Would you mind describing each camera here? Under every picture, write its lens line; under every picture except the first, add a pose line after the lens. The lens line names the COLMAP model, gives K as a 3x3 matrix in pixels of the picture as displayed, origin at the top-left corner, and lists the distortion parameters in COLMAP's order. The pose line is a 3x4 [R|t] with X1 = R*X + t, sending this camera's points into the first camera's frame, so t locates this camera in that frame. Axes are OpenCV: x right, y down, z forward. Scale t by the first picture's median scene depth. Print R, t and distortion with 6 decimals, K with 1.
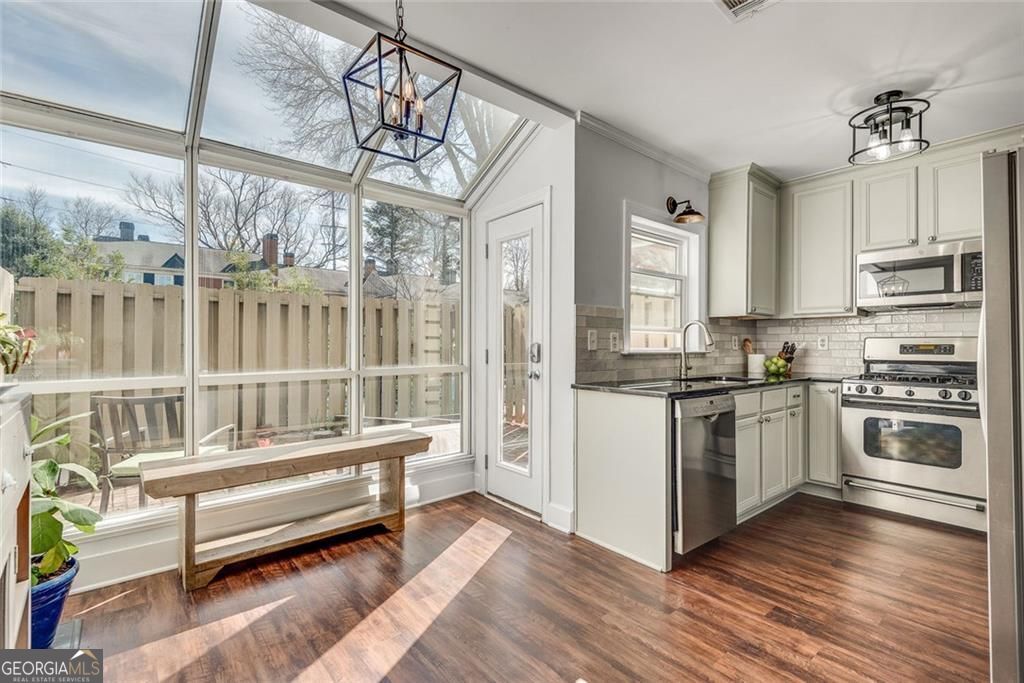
lens RADIAL K [[471.9, 0, 511.0], [0, 471.9, 346.1], [0, 0, 1]] dist [0.037506, -0.016178]
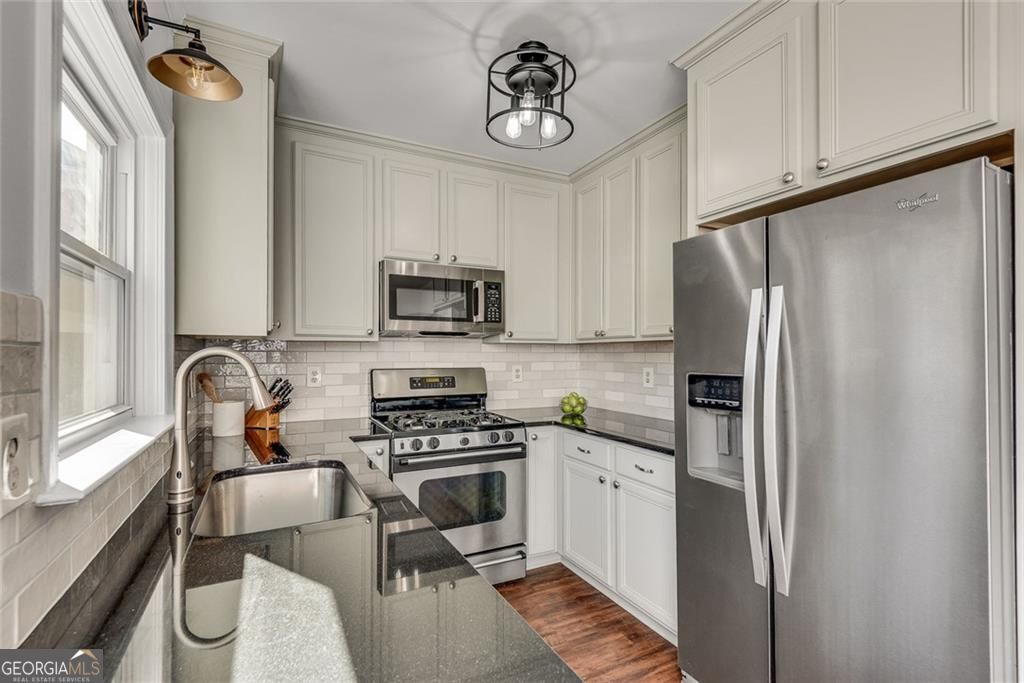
lens RADIAL K [[471.9, 0, 511.0], [0, 471.9, 346.1], [0, 0, 1]] dist [0.037506, -0.016178]
pose [[0.208958, 0.010432, 0.977869, 0.066780], [0.001182, 0.999940, -0.010920, -0.062630], [-0.977924, 0.003438, 0.208933, 0.853454]]
